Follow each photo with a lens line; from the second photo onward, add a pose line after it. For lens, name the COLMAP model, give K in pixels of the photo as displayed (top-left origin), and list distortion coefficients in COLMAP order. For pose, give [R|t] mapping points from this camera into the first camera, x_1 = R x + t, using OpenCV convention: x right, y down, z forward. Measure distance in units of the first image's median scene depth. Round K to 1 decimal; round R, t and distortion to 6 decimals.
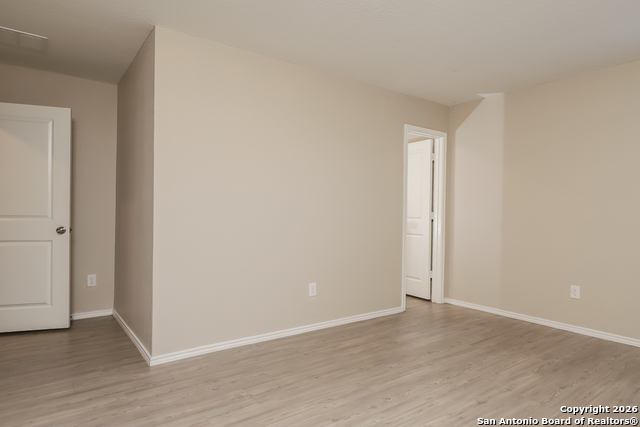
lens RADIAL K [[381.7, 0, 323.1], [0, 381.7, 213.4], [0, 0, 1]] dist [-0.002188, -0.003561]
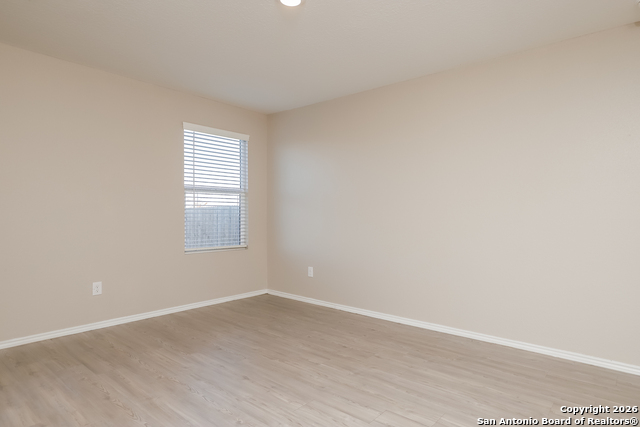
lens RADIAL K [[381.7, 0, 322.7], [0, 381.7, 212.0], [0, 0, 1]] dist [-0.002188, -0.003561]
pose [[-0.233521, -0.008372, 0.972316, -0.588960], [-0.003527, 0.999964, 0.007763, -0.017447], [-0.972345, -0.001616, -0.233542, 0.795824]]
